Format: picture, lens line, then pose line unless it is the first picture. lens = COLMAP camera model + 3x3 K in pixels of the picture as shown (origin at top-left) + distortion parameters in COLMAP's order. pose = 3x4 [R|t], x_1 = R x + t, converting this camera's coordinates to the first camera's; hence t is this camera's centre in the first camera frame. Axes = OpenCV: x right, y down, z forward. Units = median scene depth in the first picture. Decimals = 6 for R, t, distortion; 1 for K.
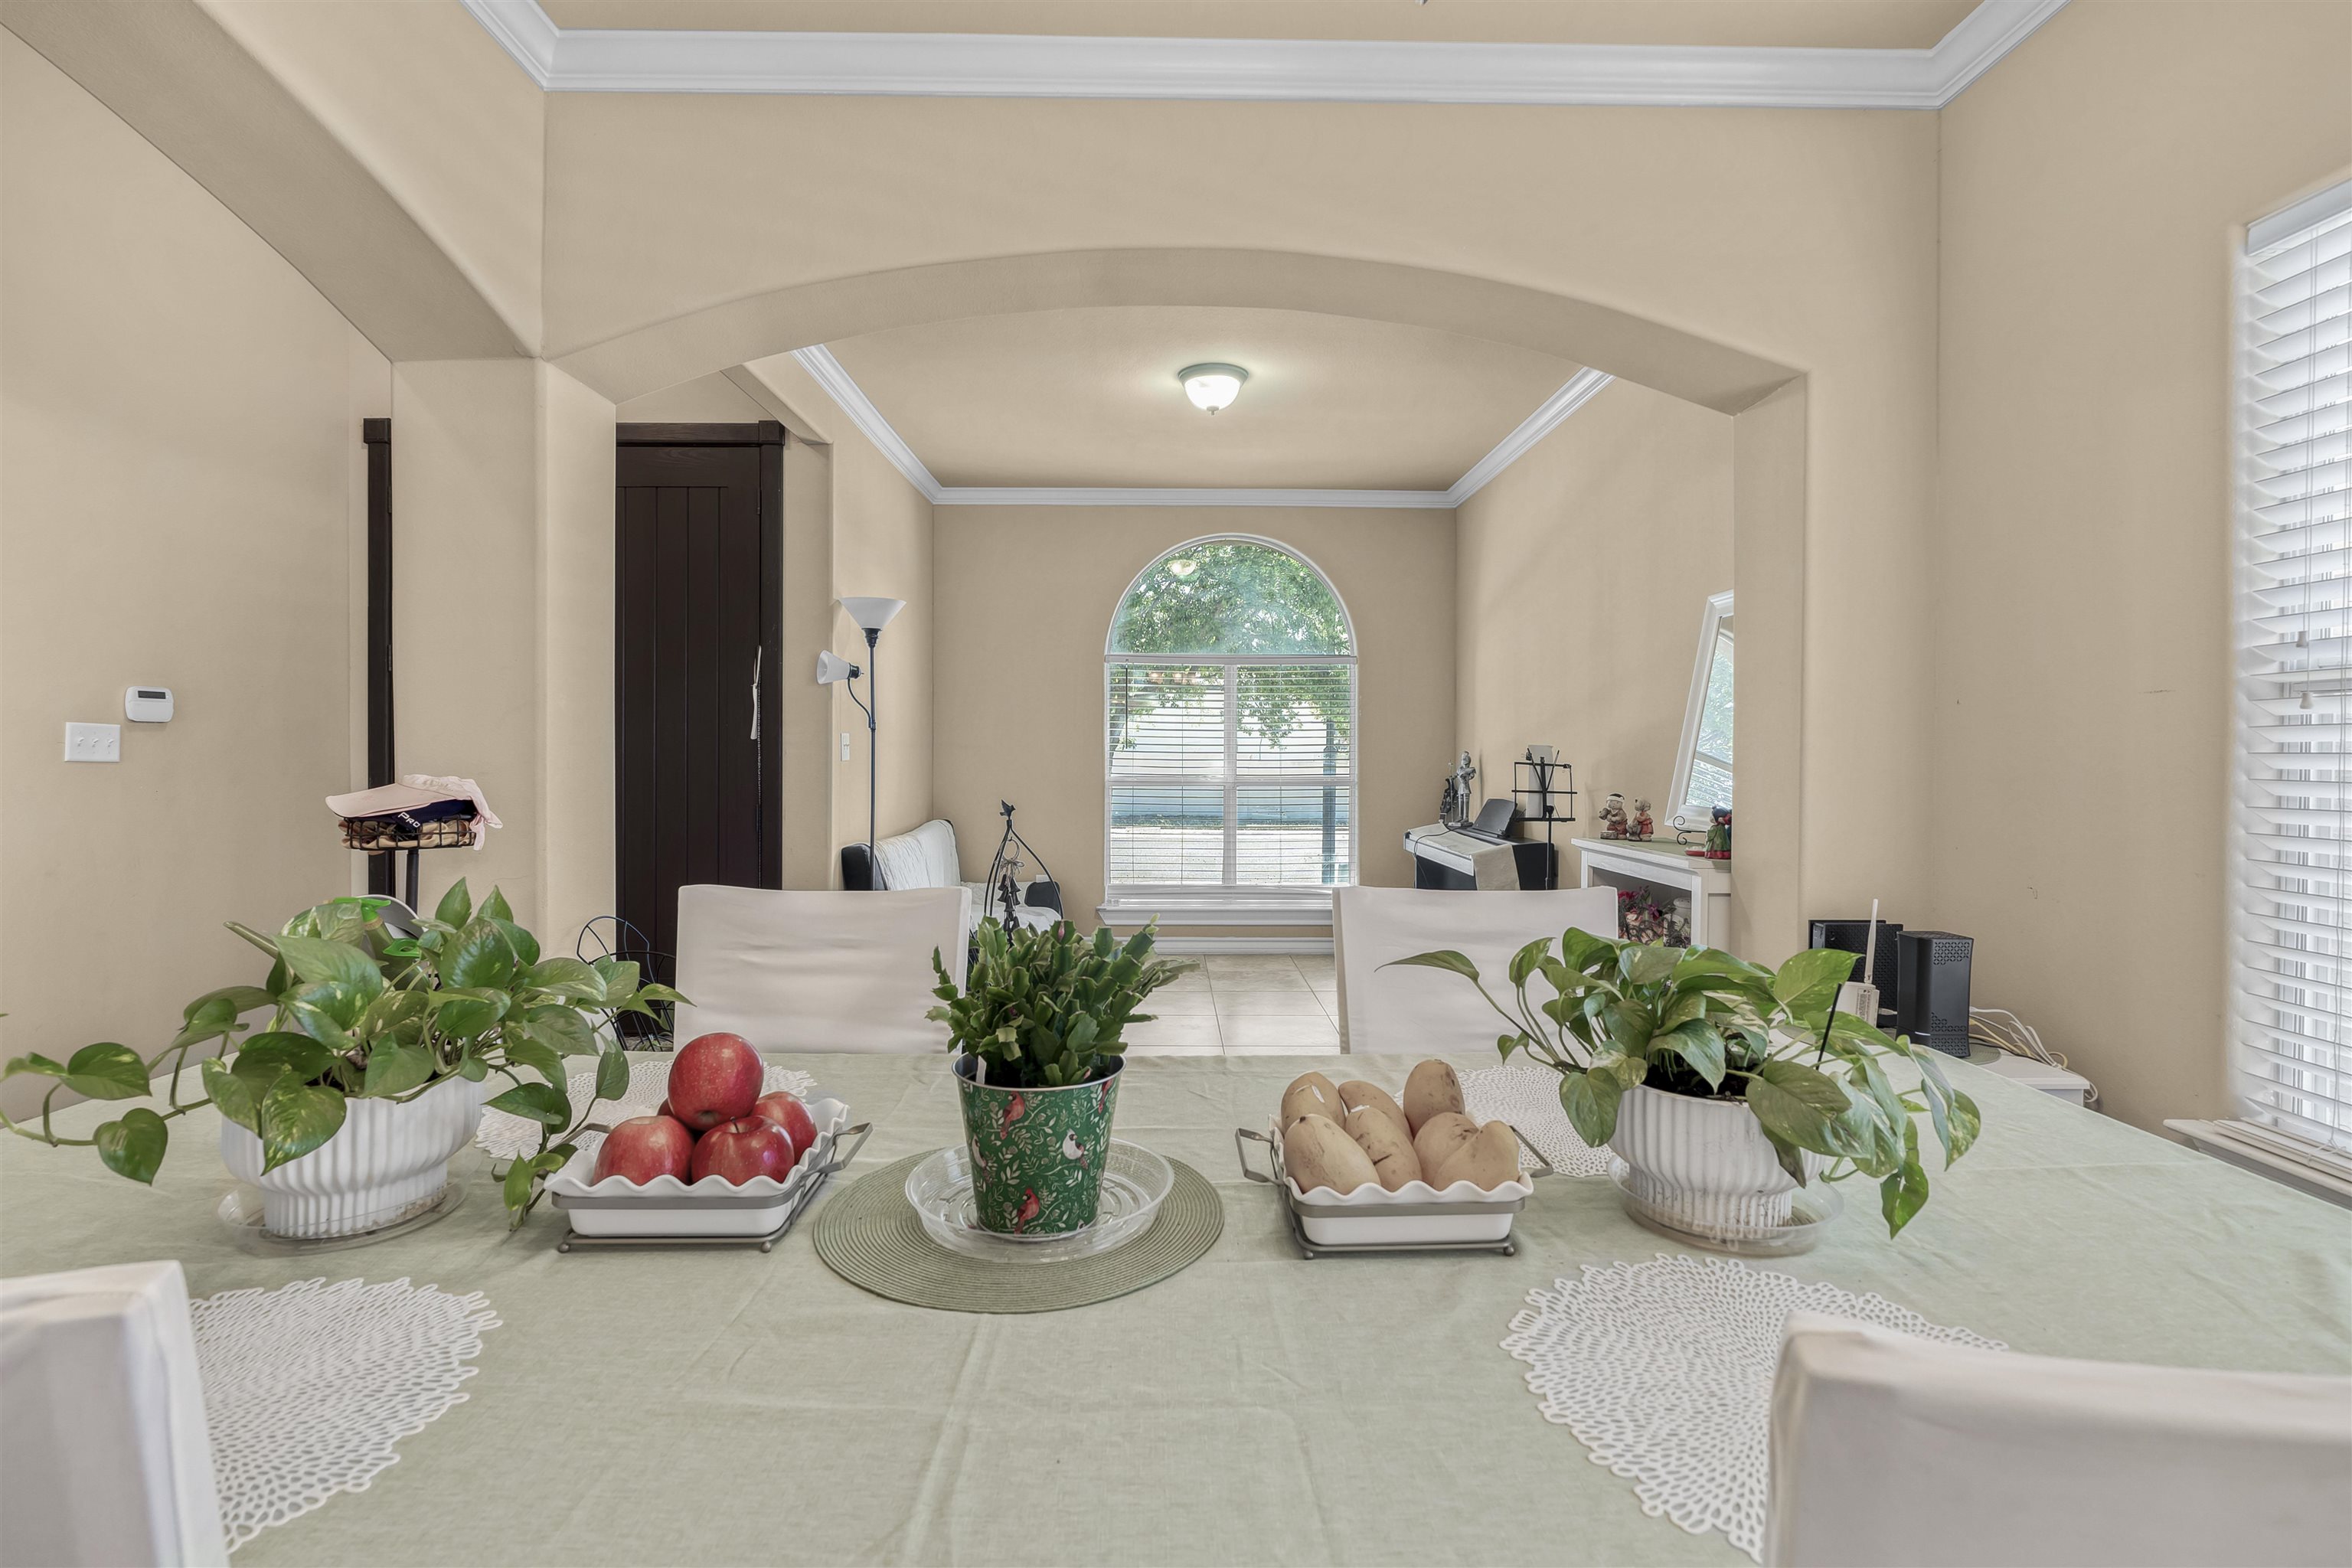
lens RADIAL K [[1074.4, 0, 1181.0], [0, 1074.4, 761.1], [0, 0, 1]] dist [-0.018254, 0.004495]
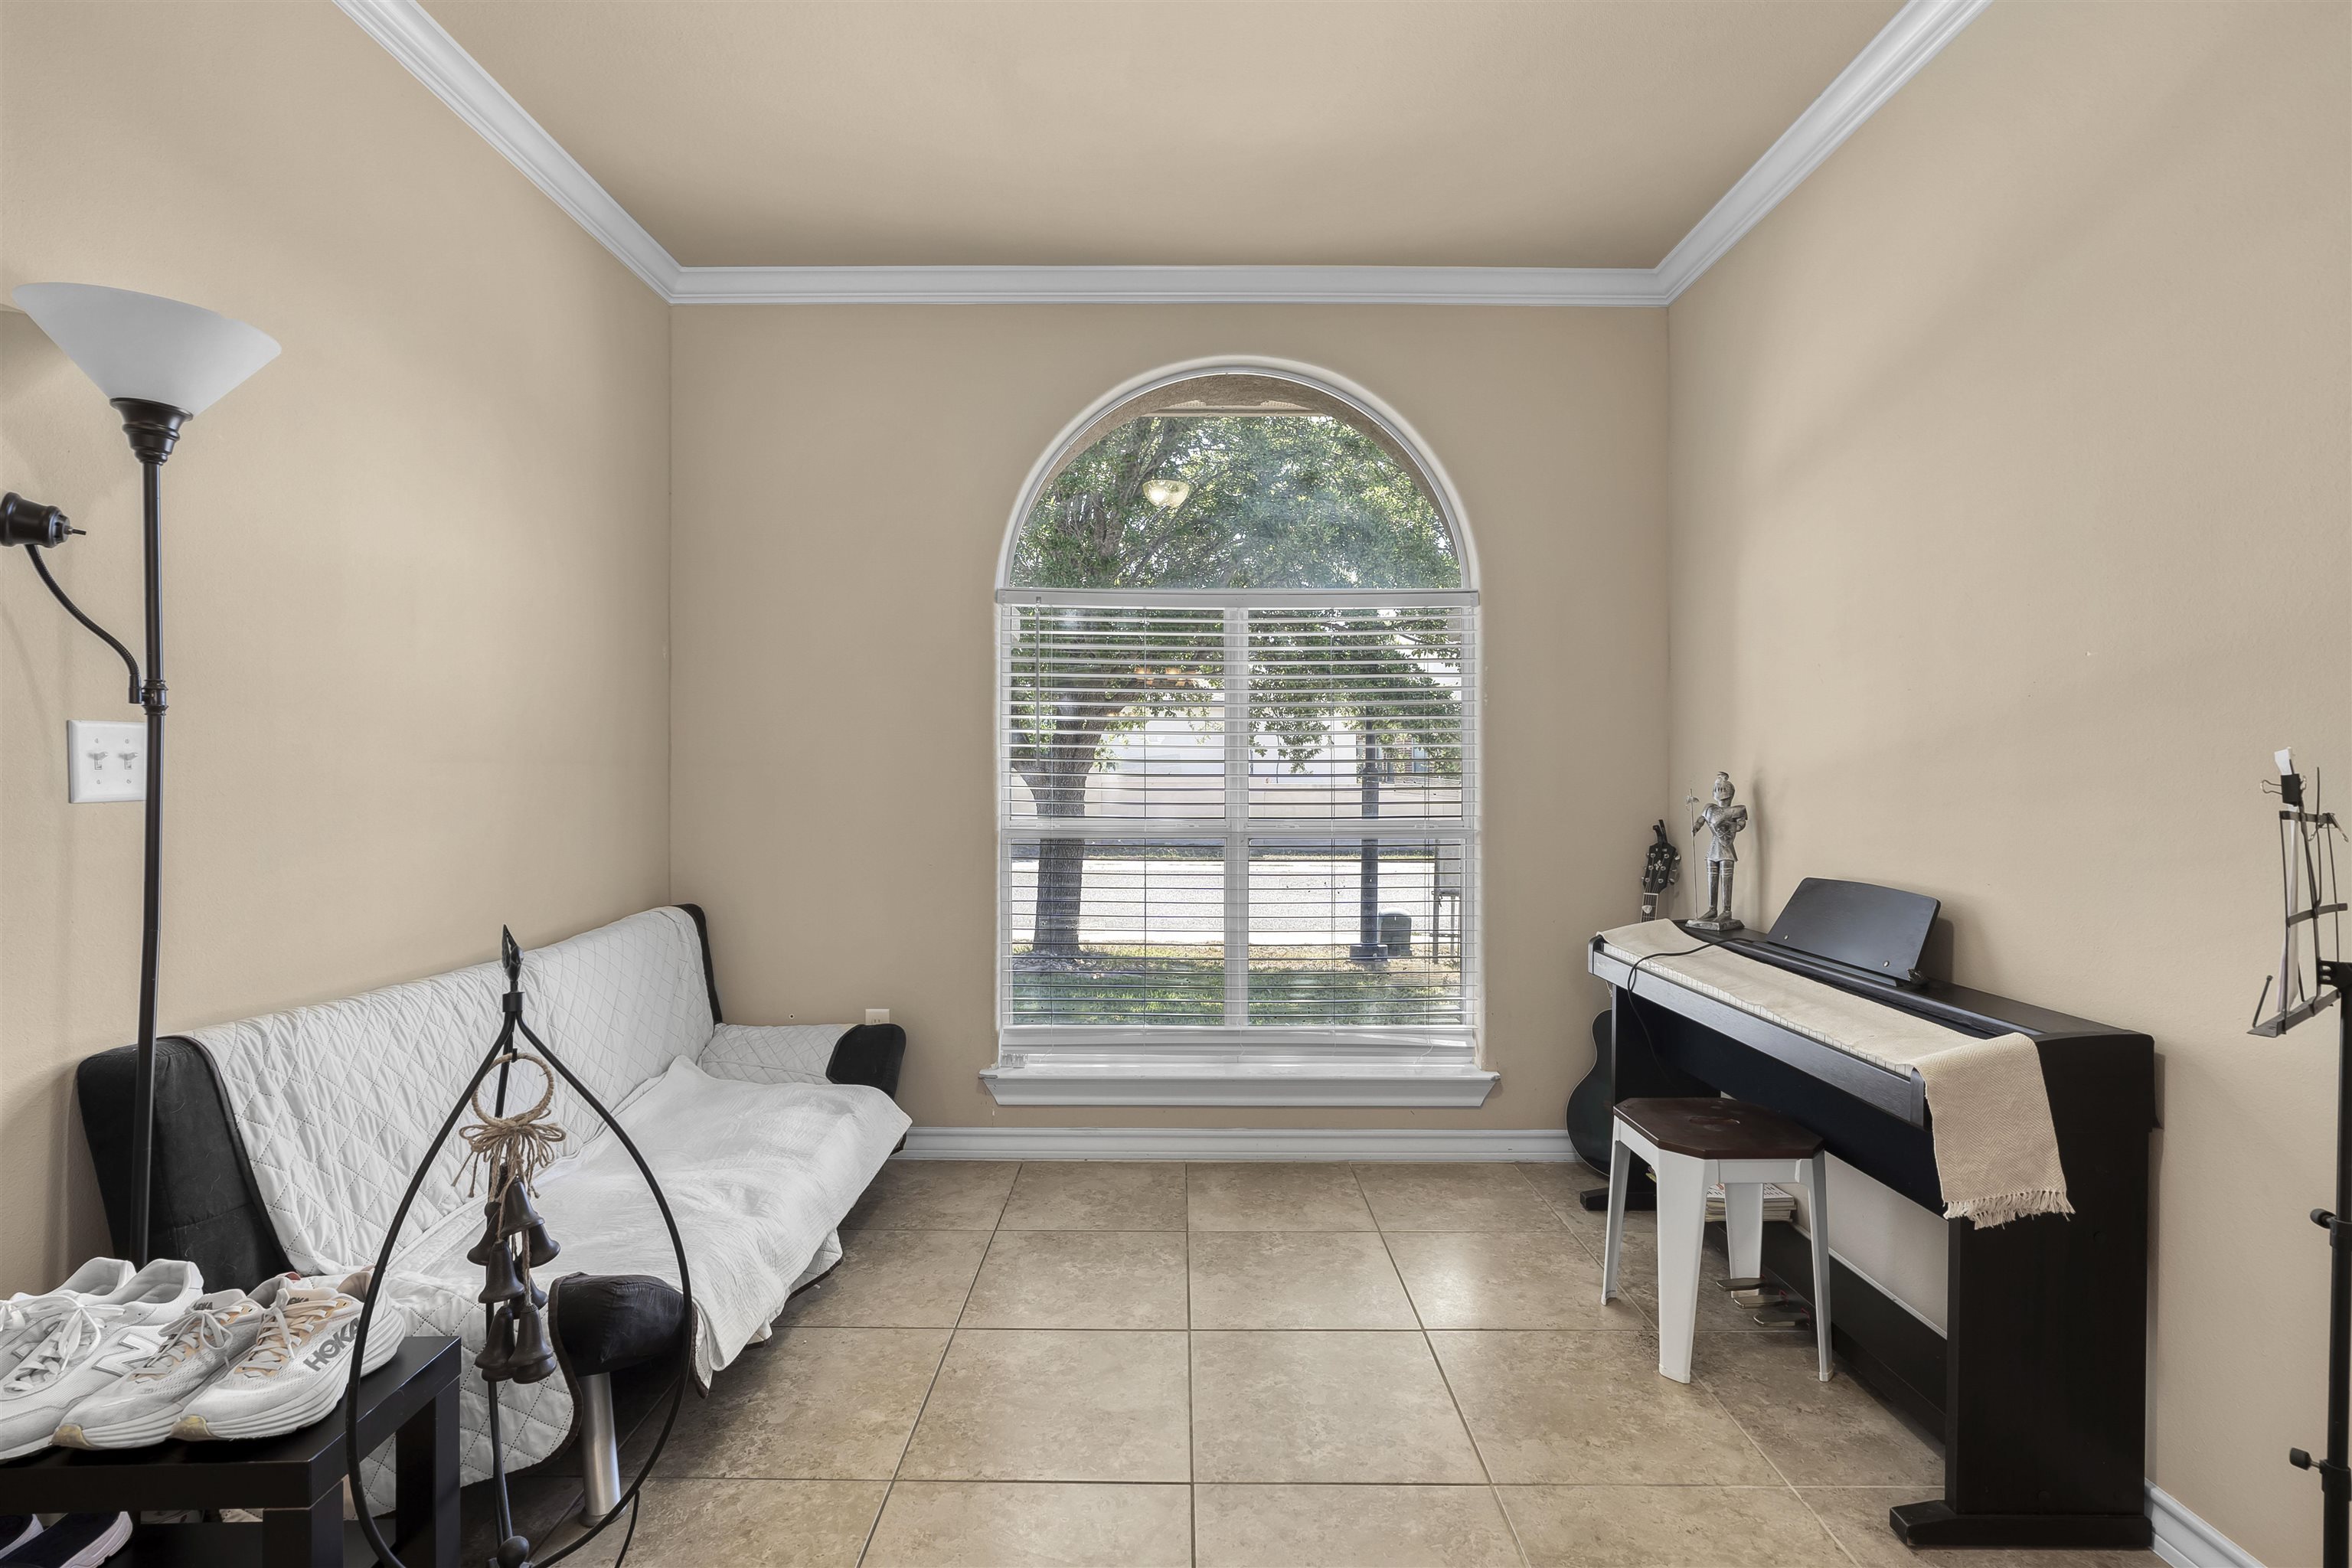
lens RADIAL K [[1079.0, 0, 1179.5], [0, 1079.0, 766.5], [0, 0, 1]] dist [-0.009954, 0.000190]
pose [[0.999891, -0.001595, -0.014663, 0.028260], [0.001358, 0.999869, -0.016113, -0.004029], [0.014687, 0.016091, 0.999763, 0.512884]]
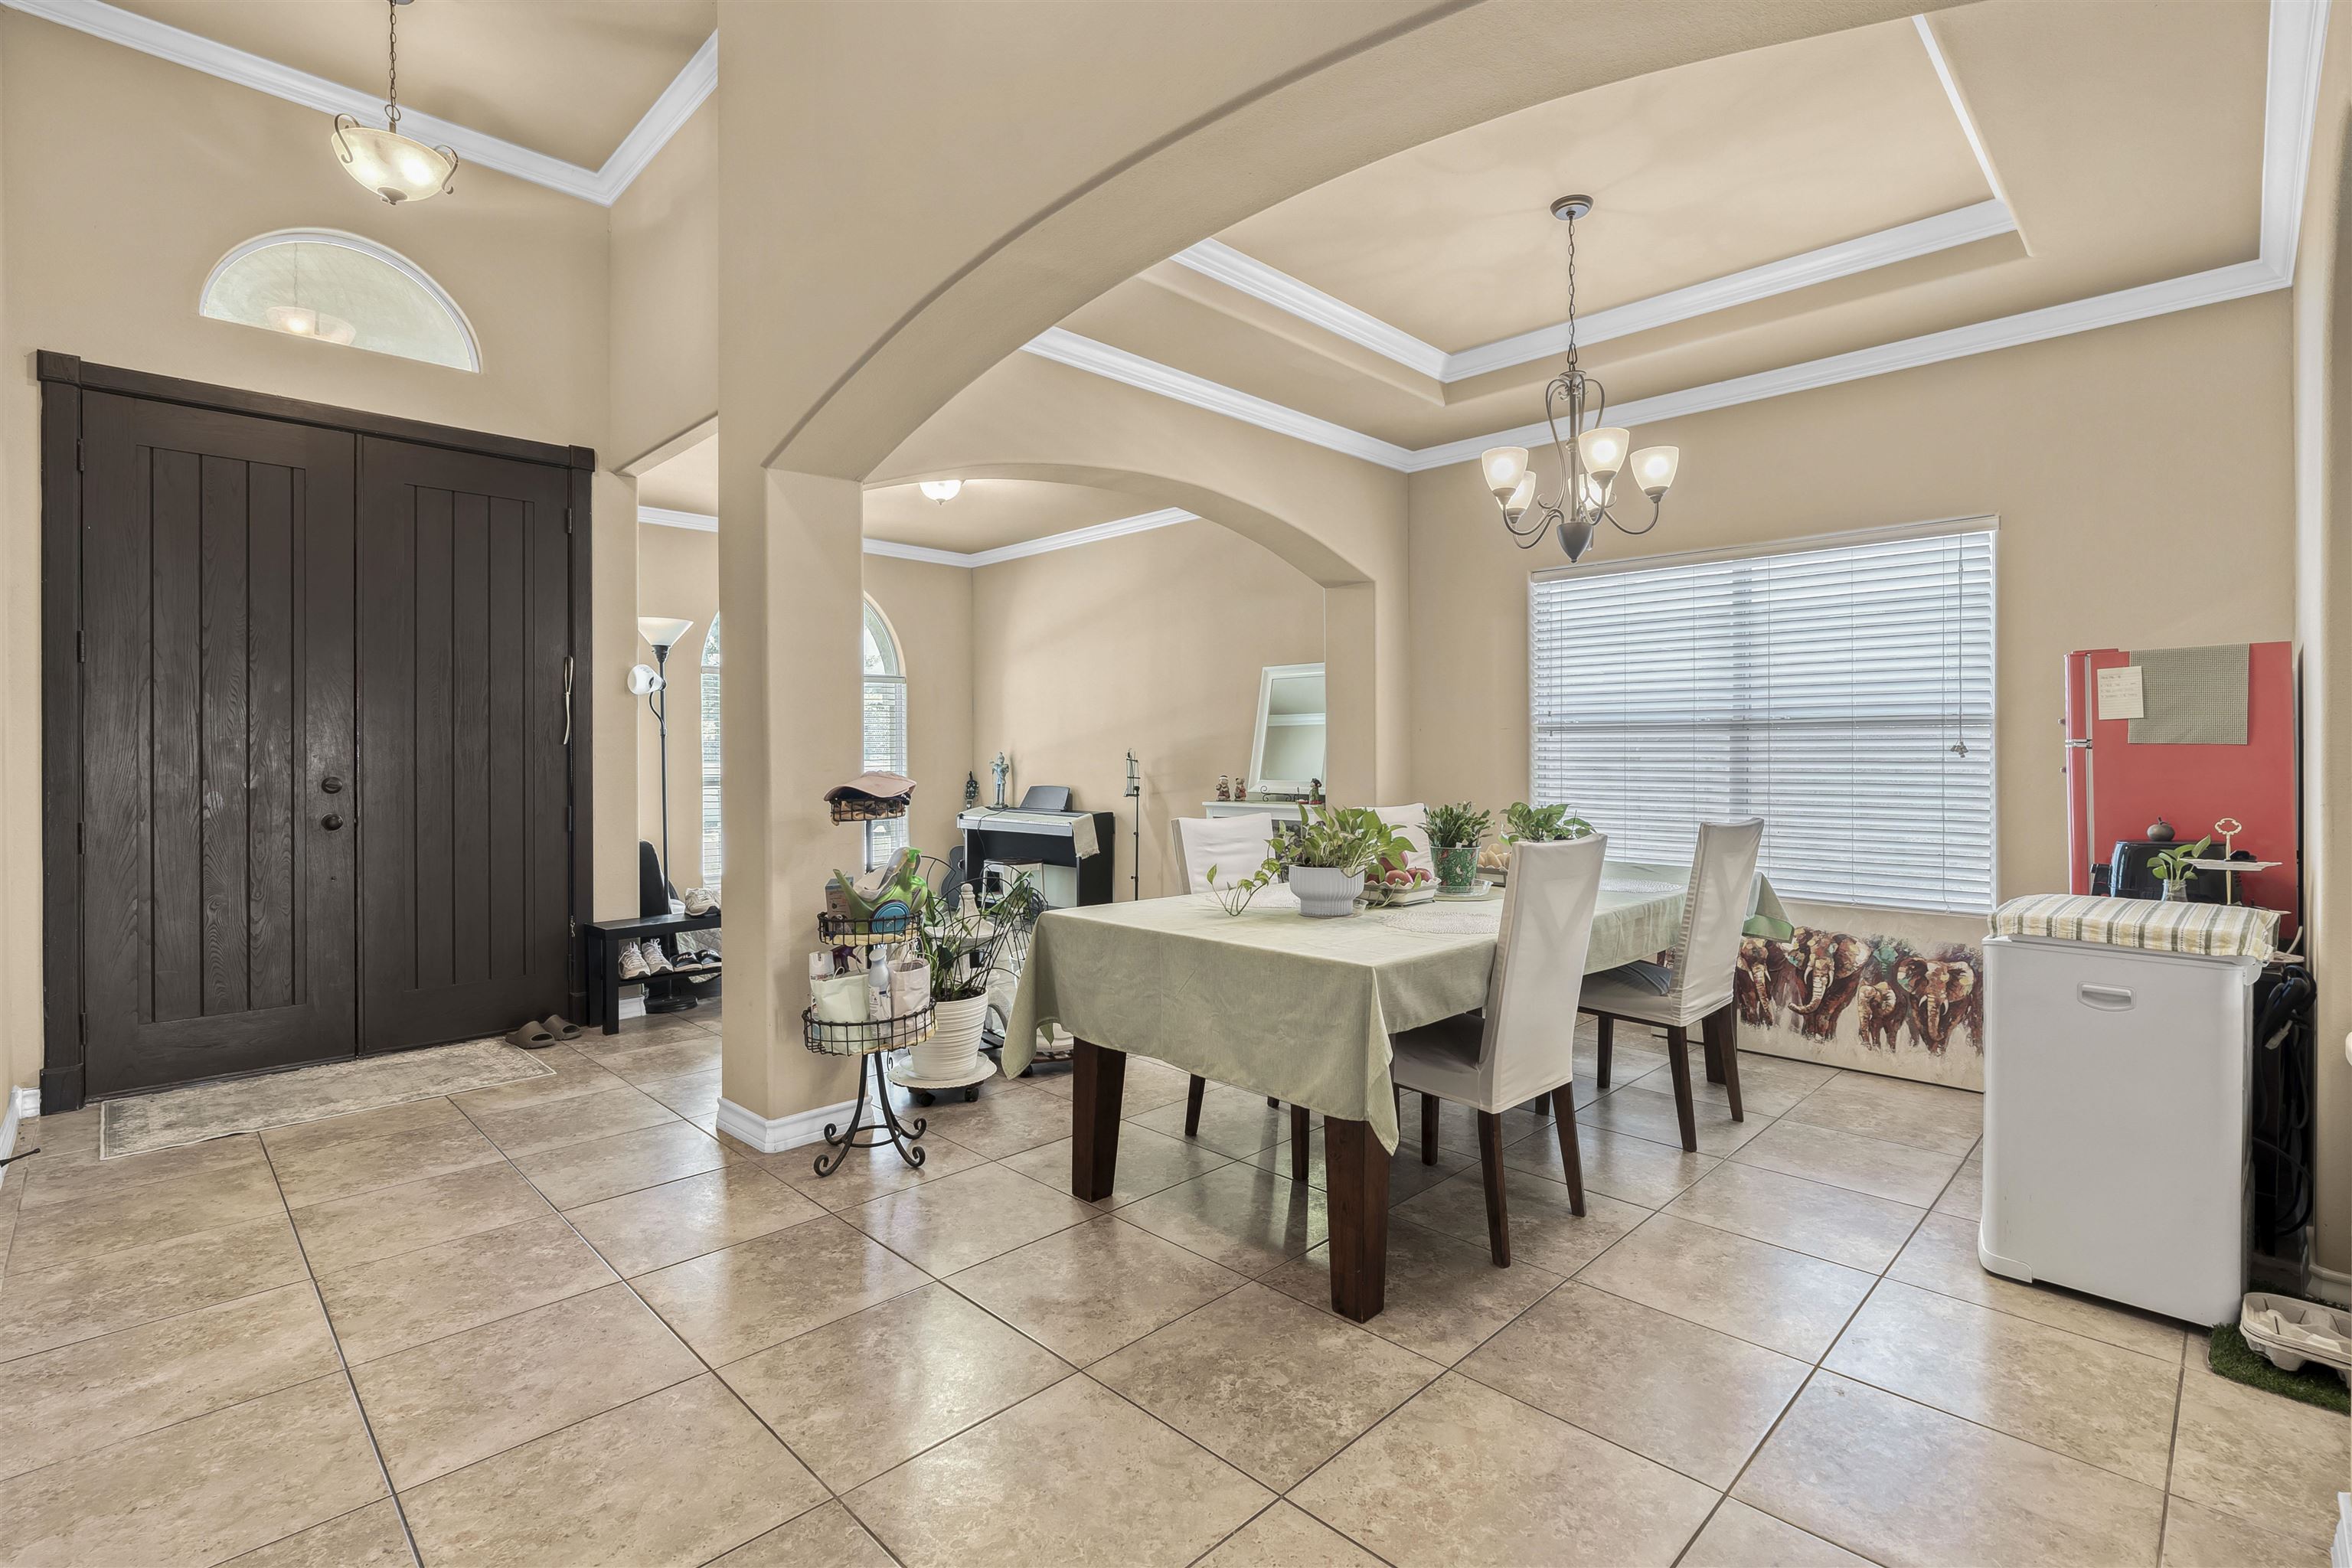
lens RADIAL K [[1079.0, 0, 1179.5], [0, 1079.0, 766.5], [0, 0, 1]] dist [-0.009954, 0.000190]
pose [[0.720126, -0.013580, 0.693711, -0.519268], [0.010569, 0.999907, 0.008602, -0.000183], [-0.693763, 0.001137, 0.720203, -0.139794]]
